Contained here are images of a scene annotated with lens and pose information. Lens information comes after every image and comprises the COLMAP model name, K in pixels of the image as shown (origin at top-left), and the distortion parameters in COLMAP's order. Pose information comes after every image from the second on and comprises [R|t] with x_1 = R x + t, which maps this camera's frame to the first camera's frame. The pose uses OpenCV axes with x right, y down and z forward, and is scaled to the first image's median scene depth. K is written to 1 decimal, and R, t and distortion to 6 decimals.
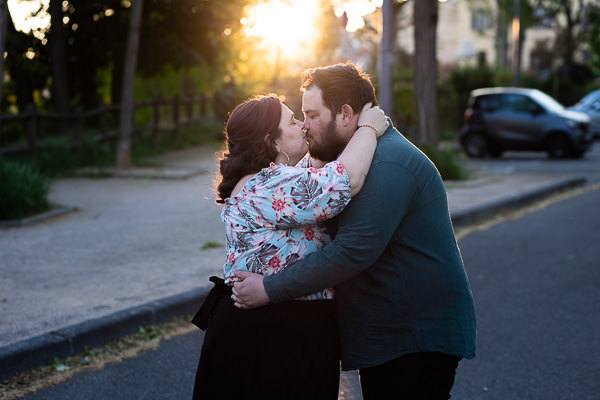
lens RADIAL K [[1529.6, 0, 298.1], [0, 1529.6, 197.4], [0, 0, 1]] dist [0.246293, 0.000000]
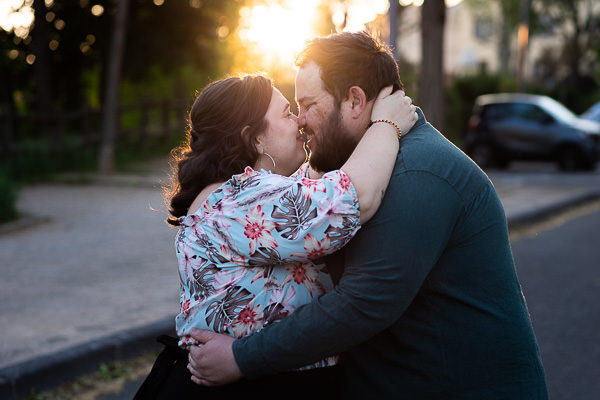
lens RADIAL K [[1529.6, 0, 303.7], [0, 1529.6, 196.0], [0, 0, 1]] dist [0.246293, 0.000000]
pose [[0.999922, 0.011339, 0.005214, 0.002378], [-0.011301, 0.999910, -0.007267, -0.002561], [-0.005296, 0.007208, 0.999960, 0.157221]]
